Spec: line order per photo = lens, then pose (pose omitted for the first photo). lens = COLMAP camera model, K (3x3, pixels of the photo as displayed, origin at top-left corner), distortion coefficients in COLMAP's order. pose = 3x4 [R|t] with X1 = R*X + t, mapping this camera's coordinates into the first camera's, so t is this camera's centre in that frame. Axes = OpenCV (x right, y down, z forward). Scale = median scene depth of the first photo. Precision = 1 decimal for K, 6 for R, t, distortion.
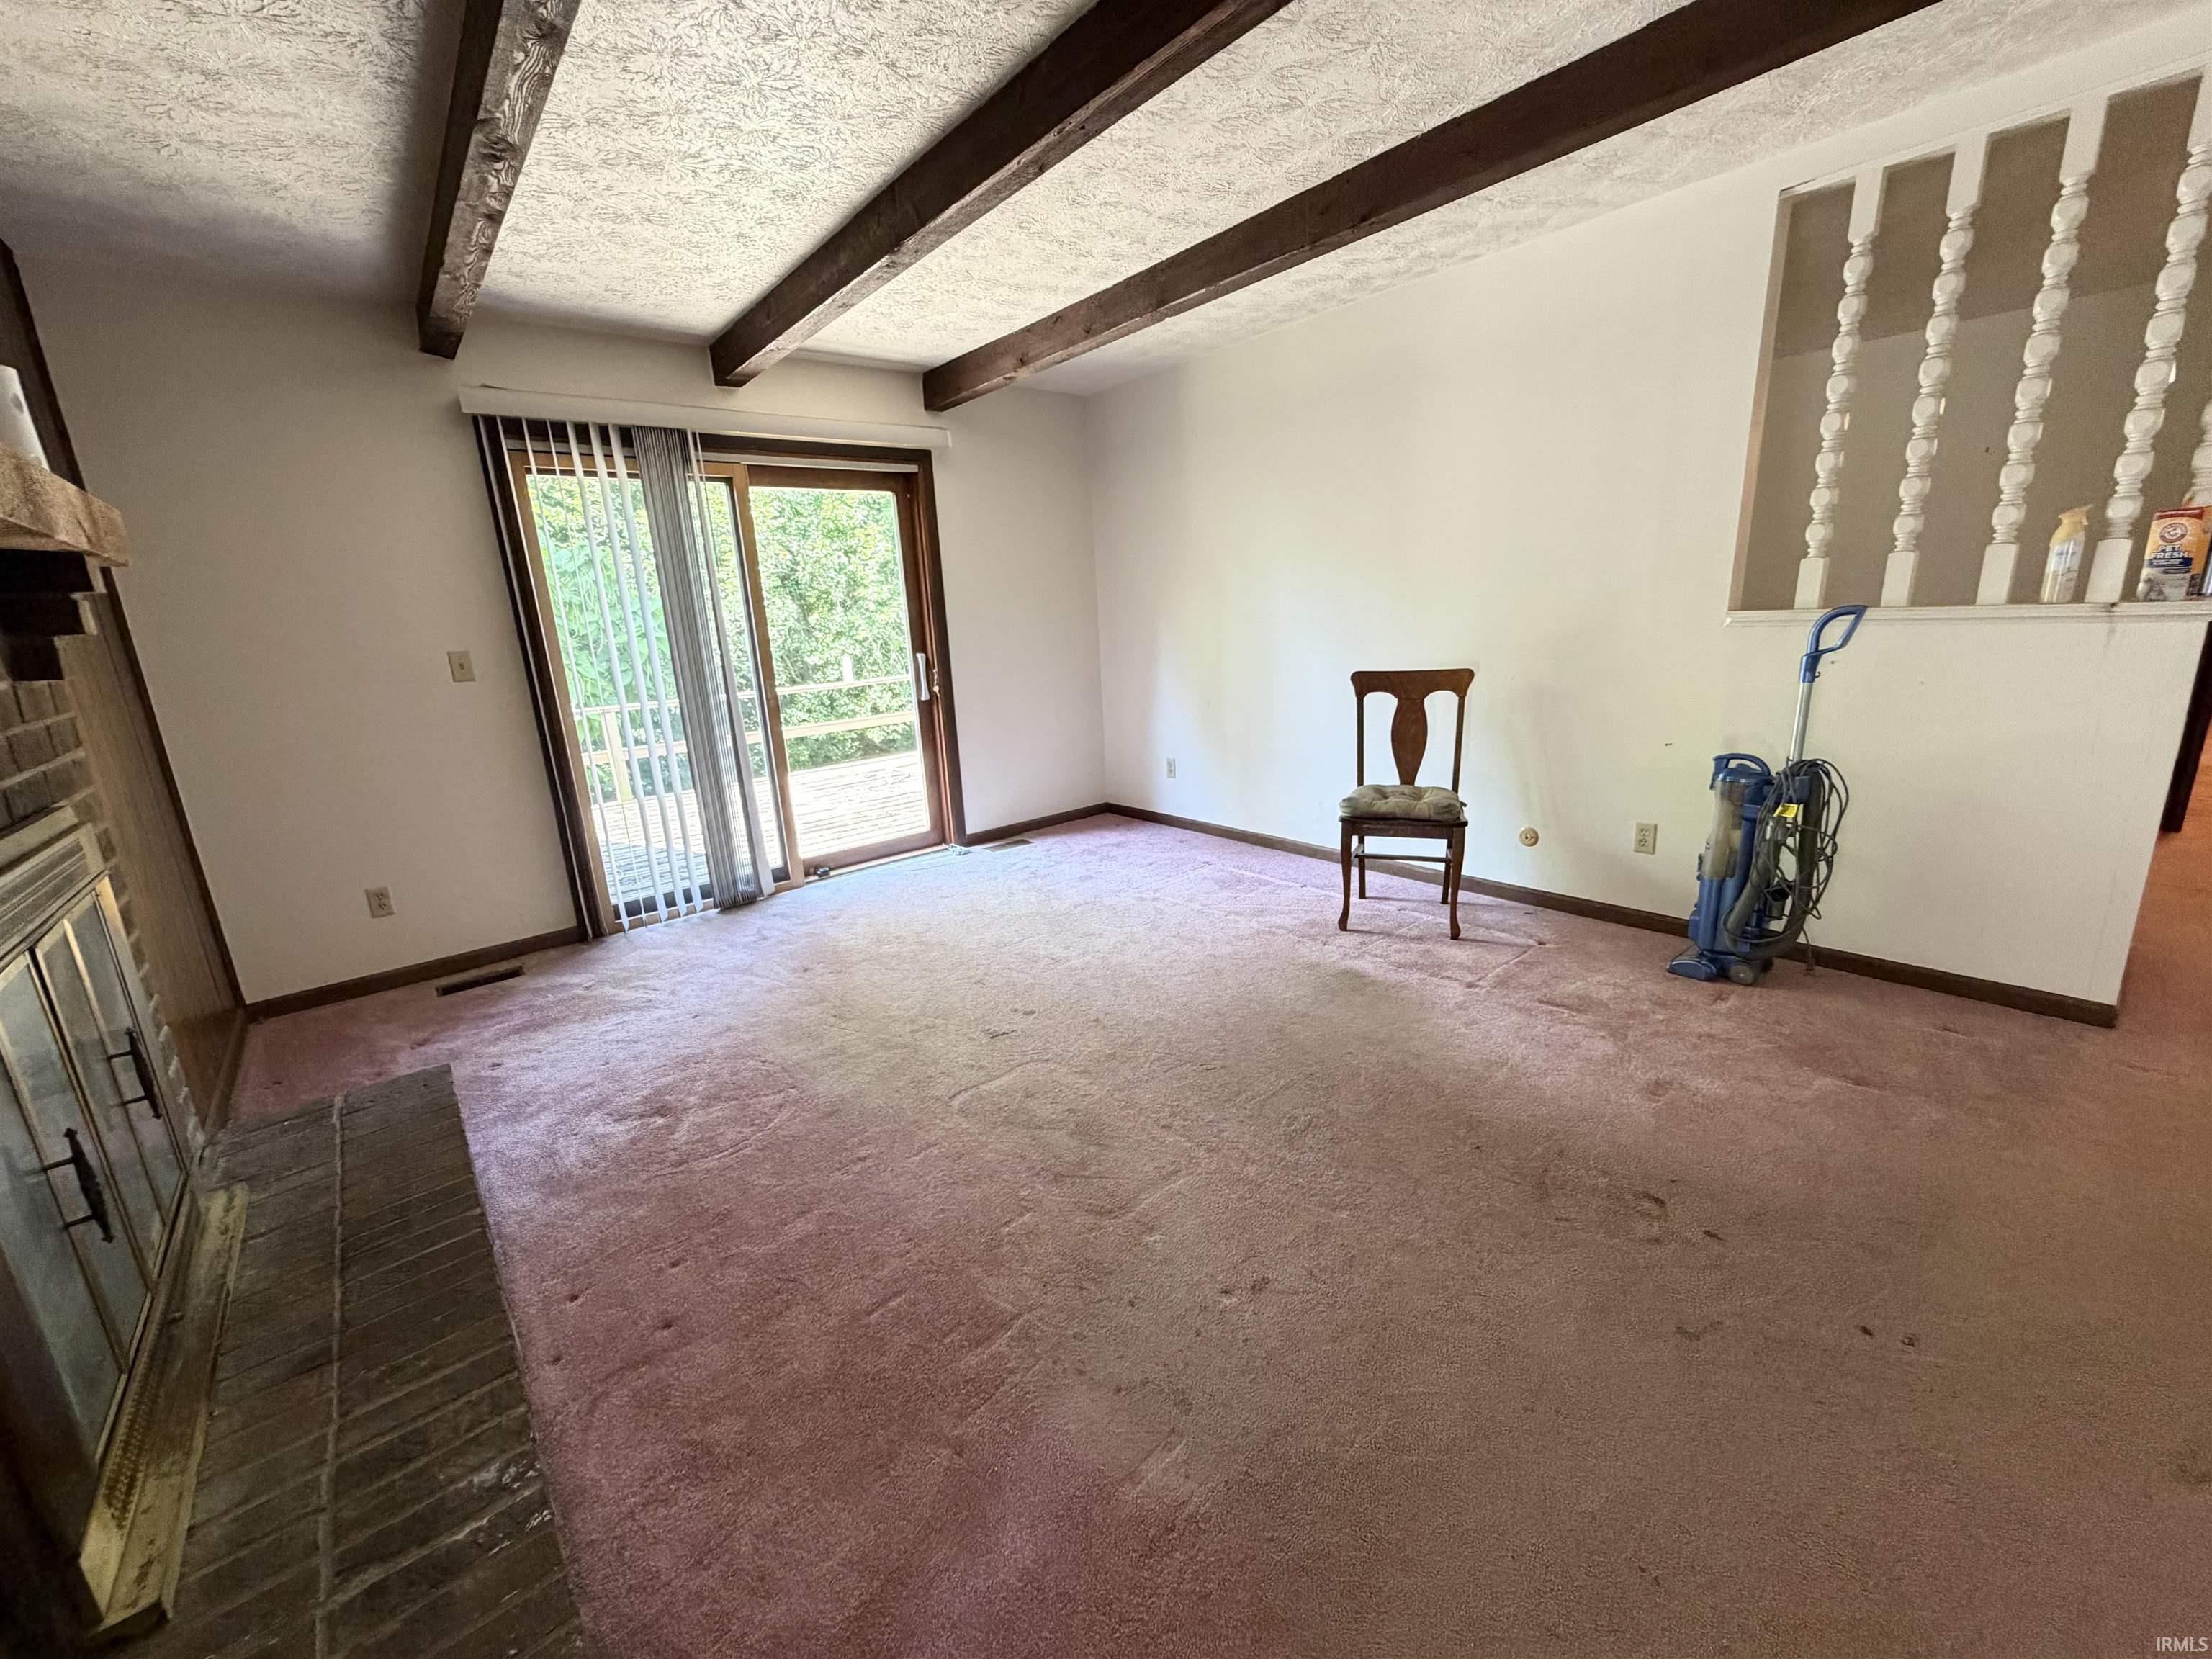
lens RADIAL K [[880.4, 0, 1098.2], [0, 880.4, 827.9], [0, 0, 1]] dist [-0.000492, 0.000117]
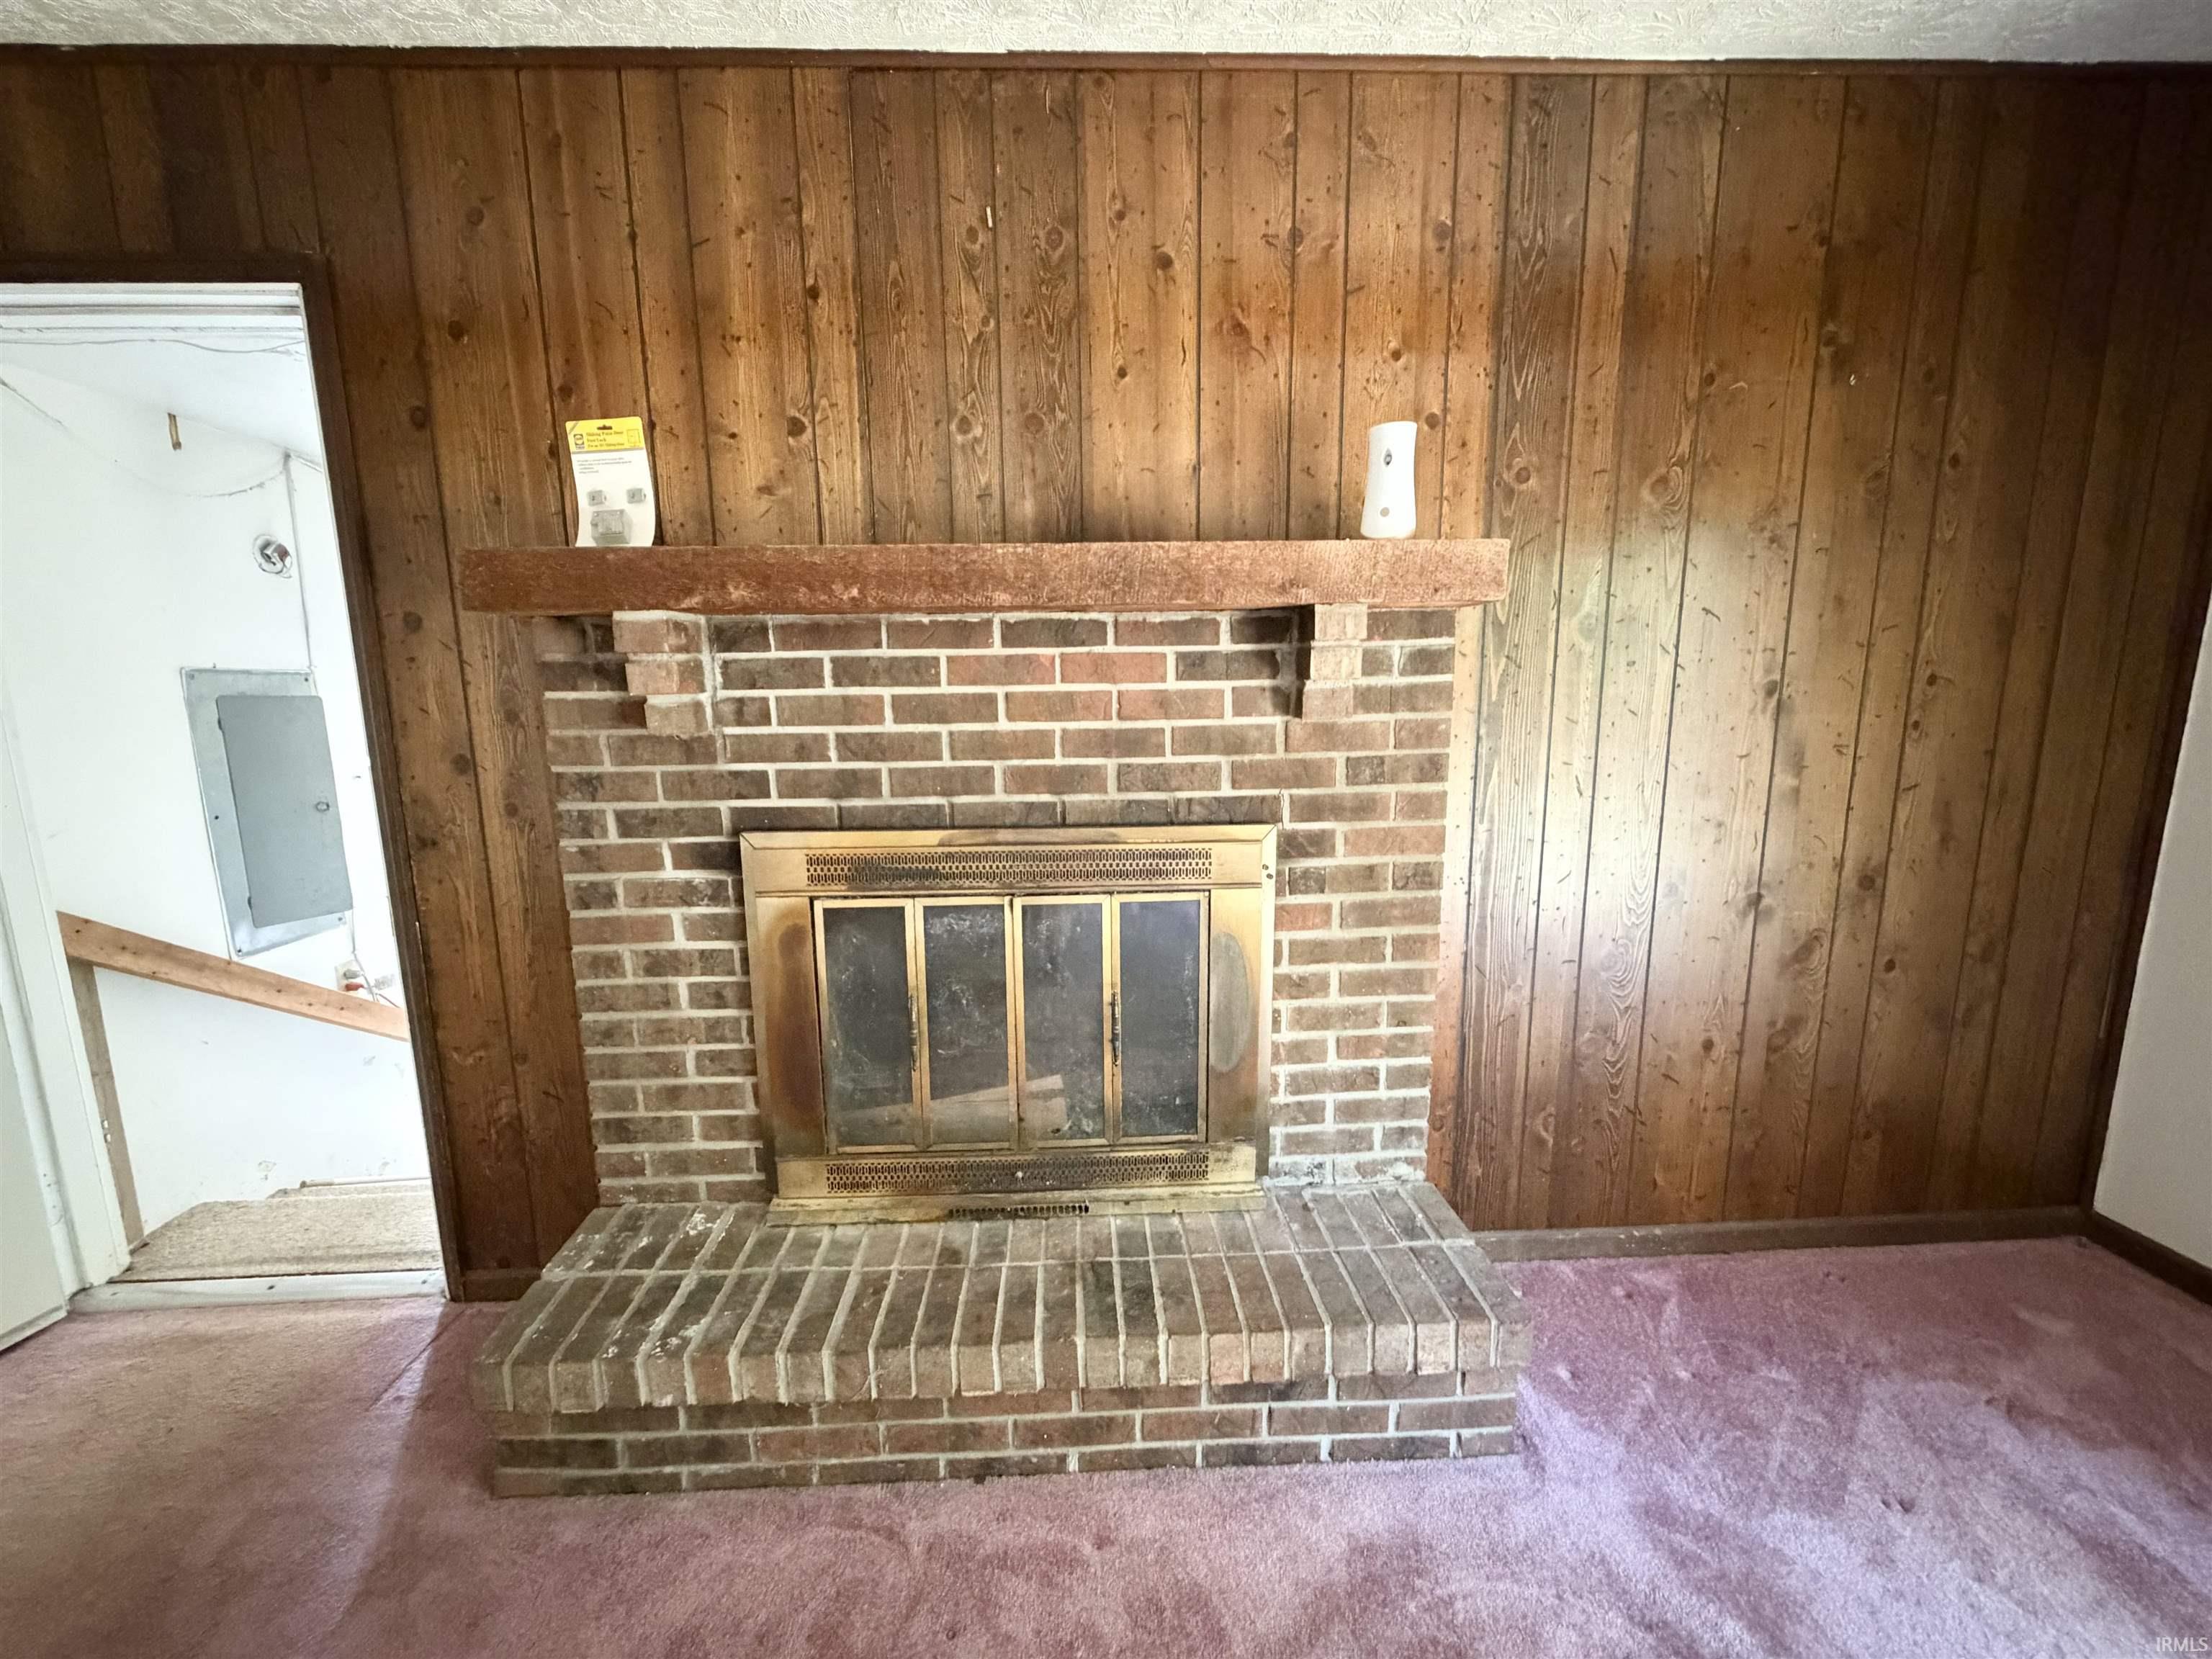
lens RADIAL K [[880.4, 0, 1098.2], [0, 880.4, 827.9], [0, 0, 1]] dist [-0.000492, 0.000117]
pose [[-0.602014, 0.191973, -0.775065, -0.059099], [-0.150261, 0.926090, 0.346092, -0.165244], [0.784220, 0.324814, -0.528673, 0.614777]]
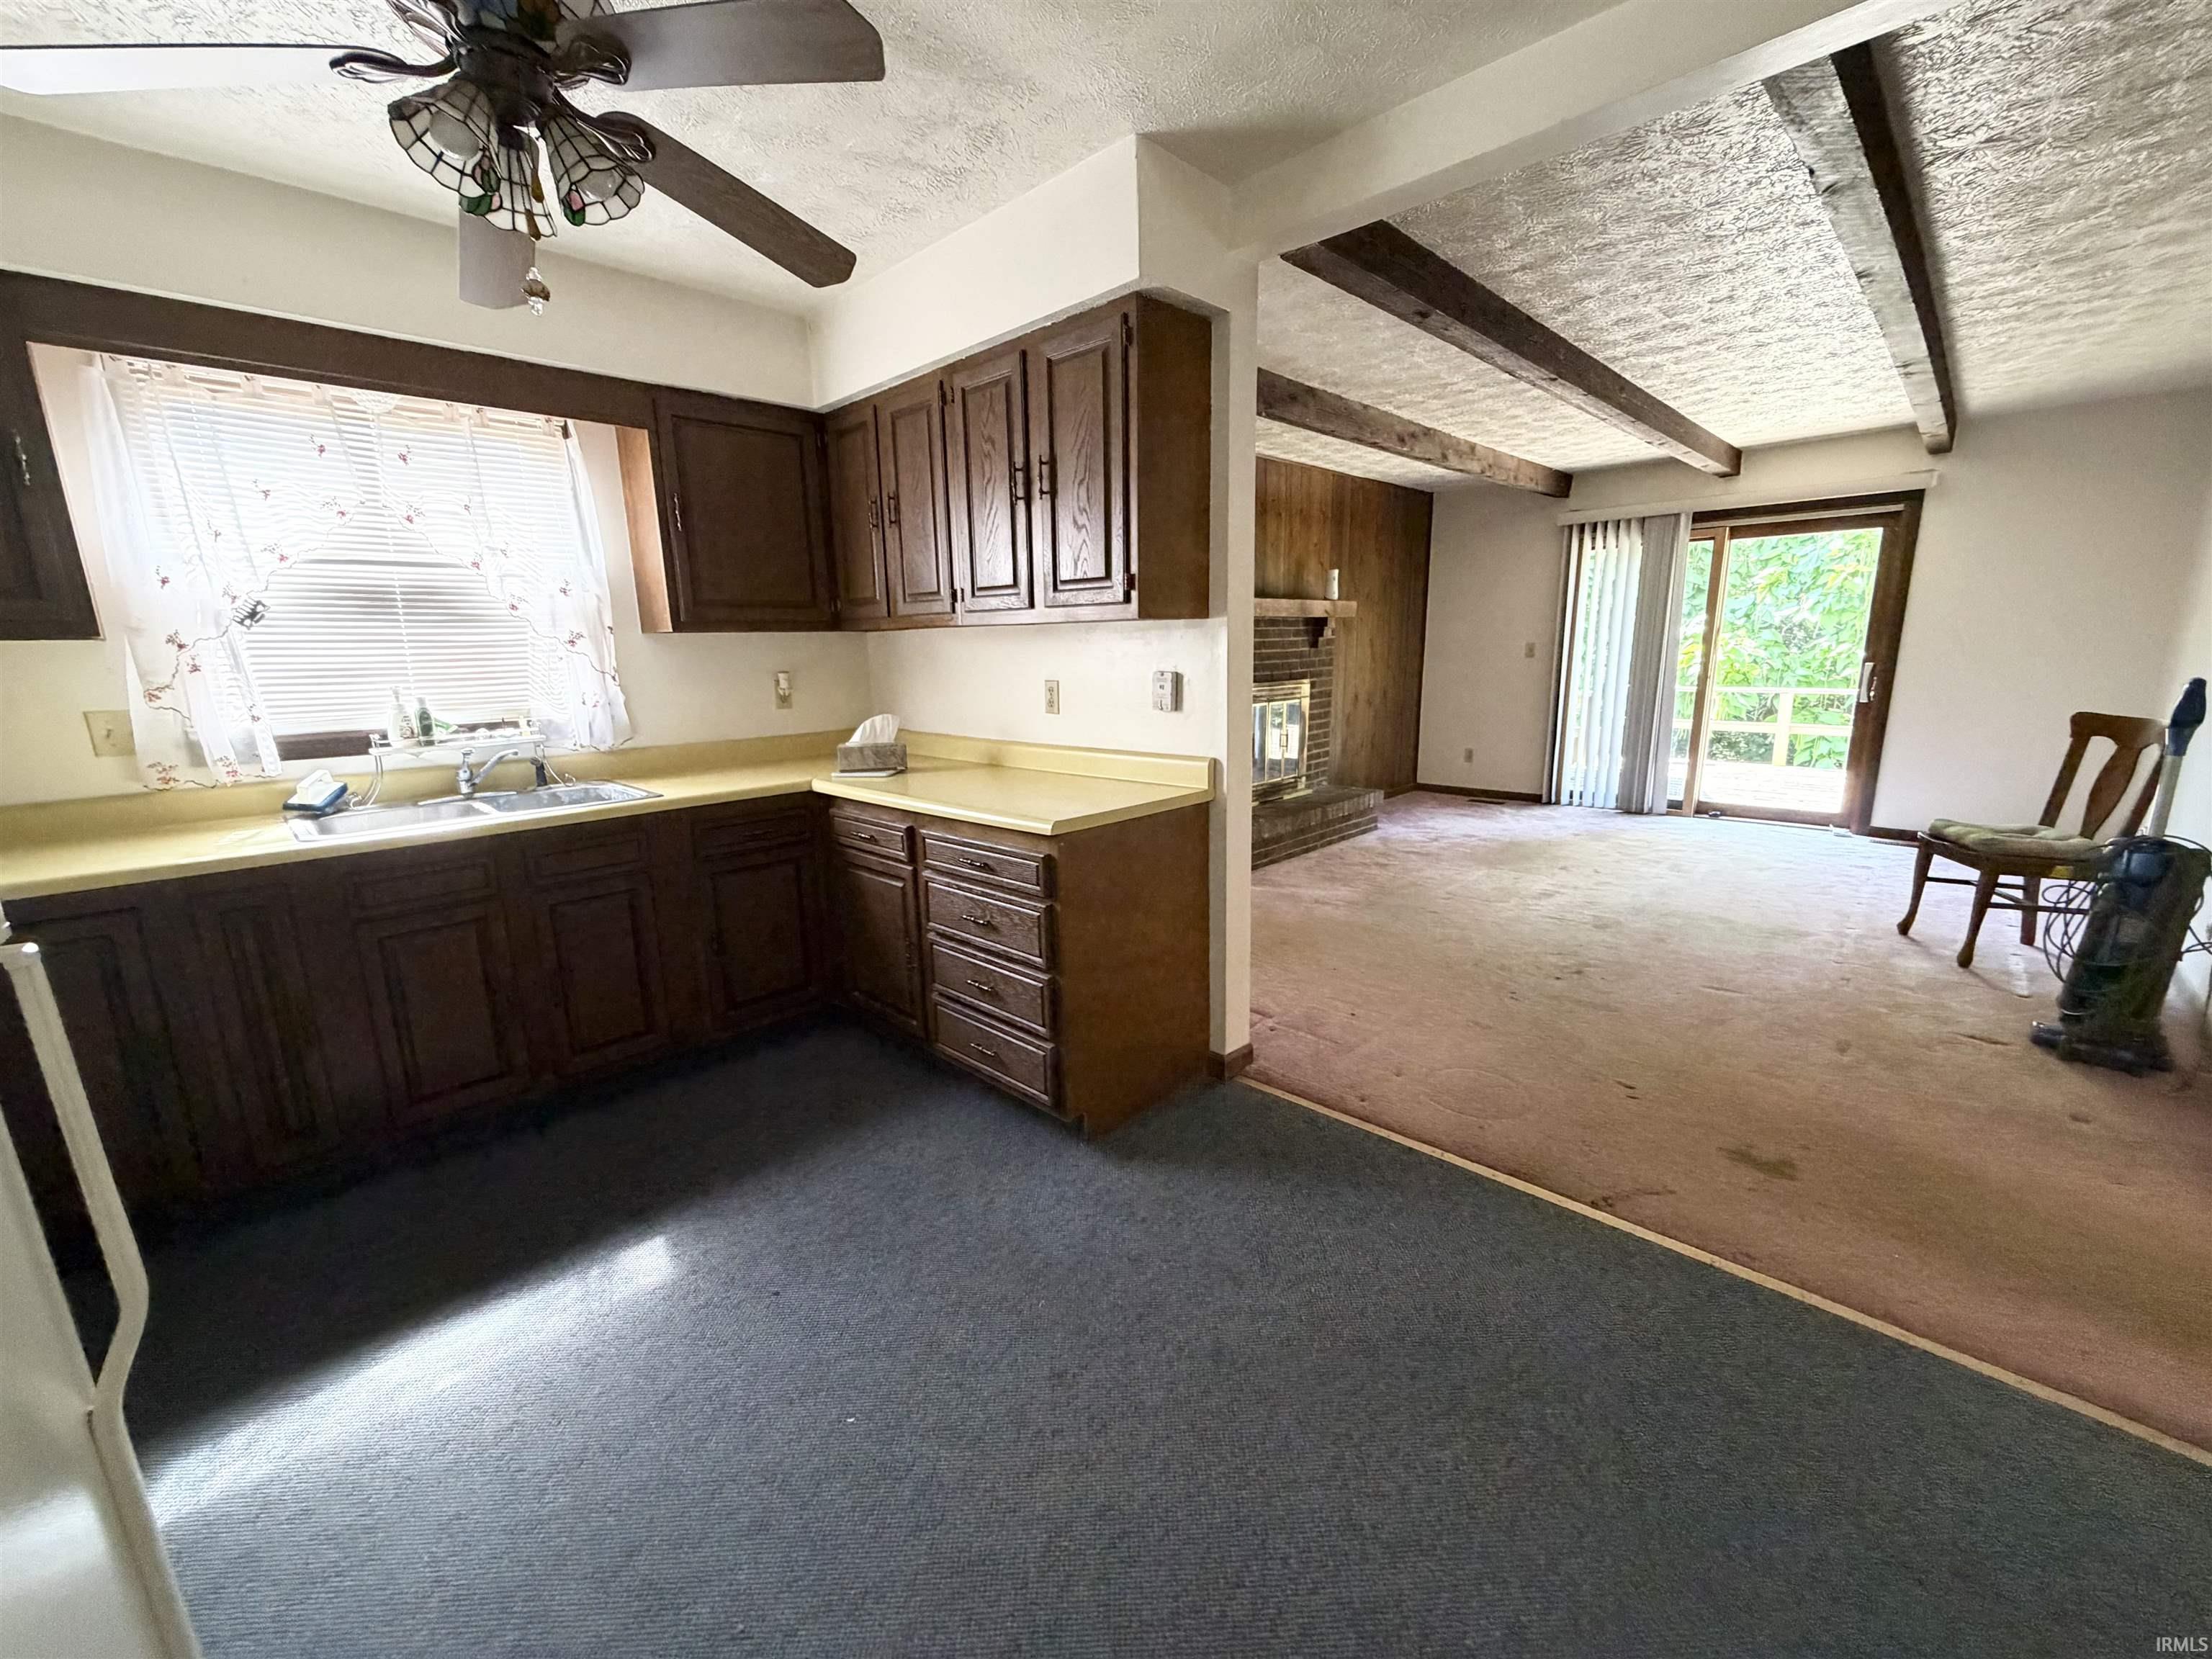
lens RADIAL K [[880.4, 0, 1098.2], [0, 880.4, 827.9], [0, 0, 1]] dist [-0.000492, 0.000117]
pose [[0.098450, 0.255226, -0.961856, 1.210647], [-0.225866, 0.947058, 0.228181, -0.034592], [0.969171, 0.194786, 0.150884, -0.181750]]
